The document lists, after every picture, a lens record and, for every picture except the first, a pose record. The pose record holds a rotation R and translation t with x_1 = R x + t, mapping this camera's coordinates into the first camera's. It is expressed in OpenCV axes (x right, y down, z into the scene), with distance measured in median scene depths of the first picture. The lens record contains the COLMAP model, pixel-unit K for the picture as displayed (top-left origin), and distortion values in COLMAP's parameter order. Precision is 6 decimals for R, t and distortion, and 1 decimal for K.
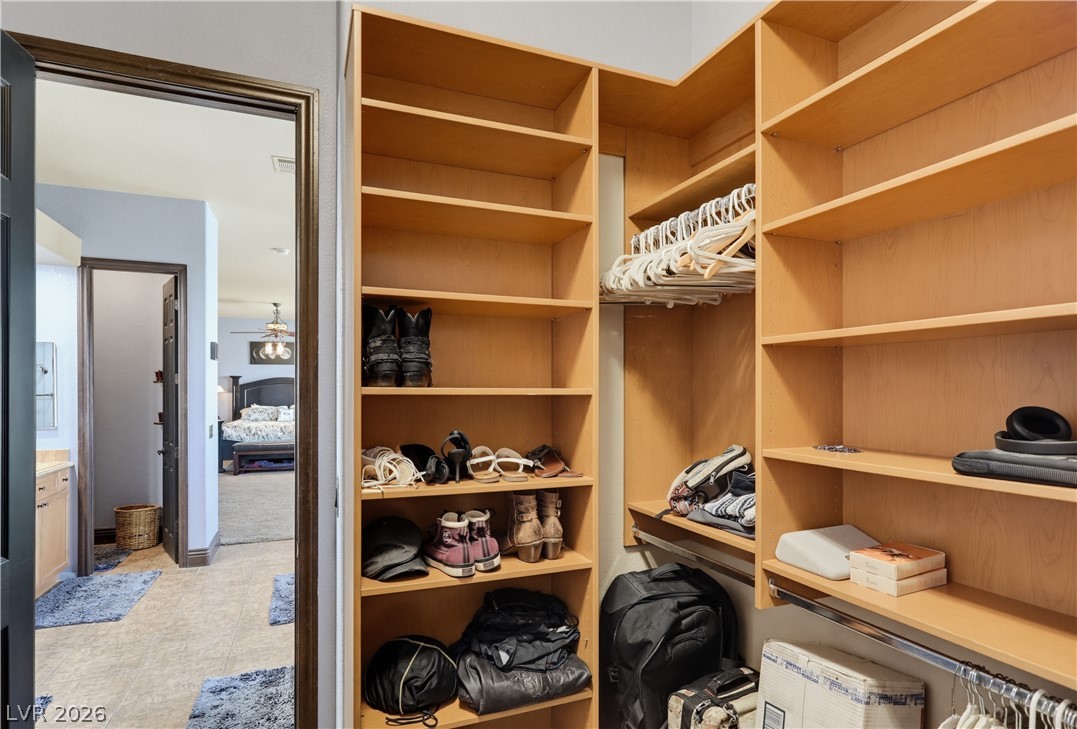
lens RADIAL K [[573.6, 0, 537.0], [0, 573.6, 387.3], [0, 0, 1]] dist [-0.000475, -0.000056]
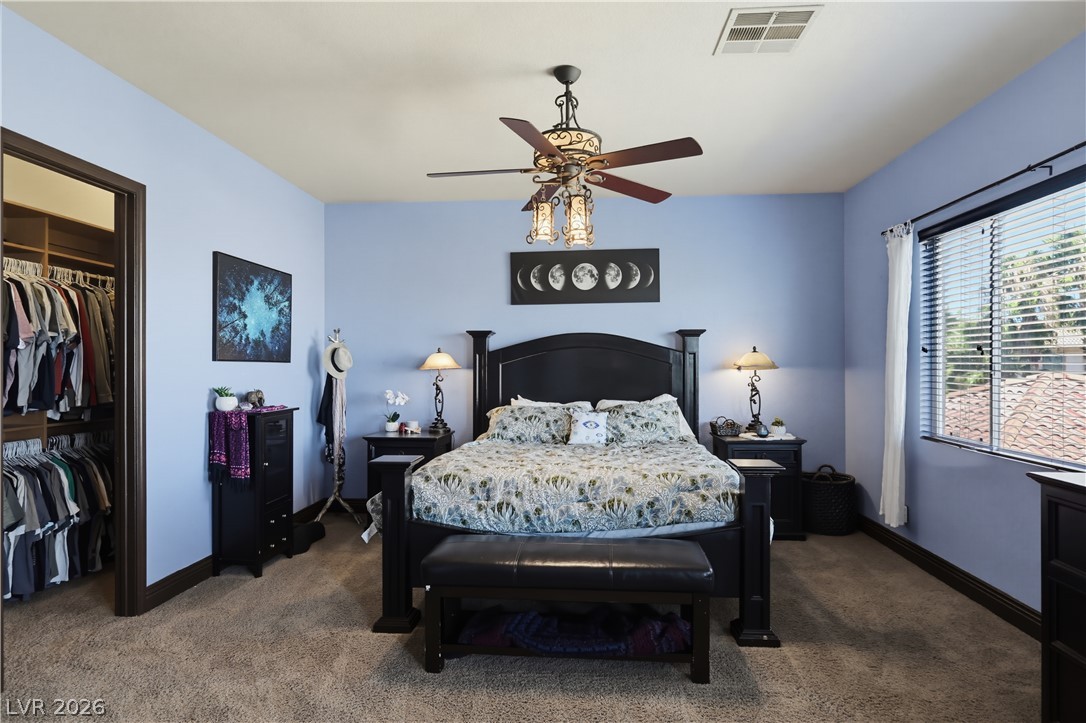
lens RADIAL K [[602.4, 0, 543.0], [0, 602.4, 361.5], [0, 0, 1]] dist [-0.000770, 0.002773]
pose [[0.894456, -0.003670, -0.447140, -0.282421], [0.002561, 0.999992, -0.003083, 0.004921], [0.447148, 0.001613, 0.894459, 0.620674]]
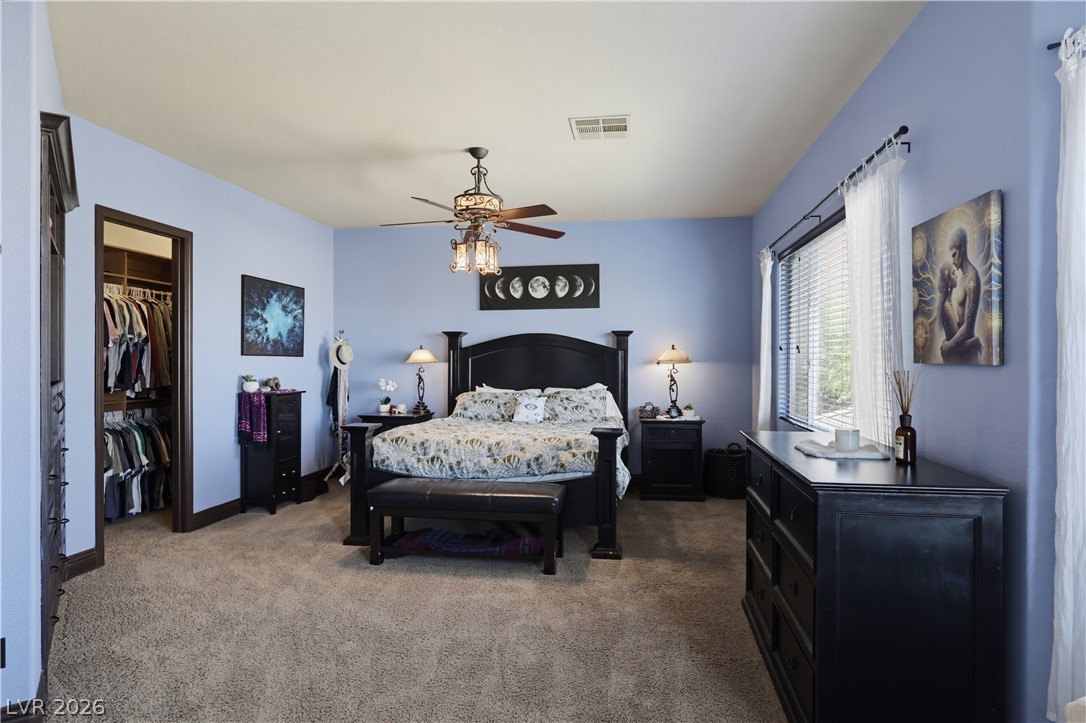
lens RADIAL K [[614.9, 0, 546.6], [0, 614.9, 359.8], [0, 0, 1]] dist [0.002865, 0.000315]
pose [[0.857980, 0.002117, -0.513679, -0.156759], [-0.000749, 0.999996, 0.002870, 0.004886], [0.513683, -0.002077, 0.857978, 0.556330]]
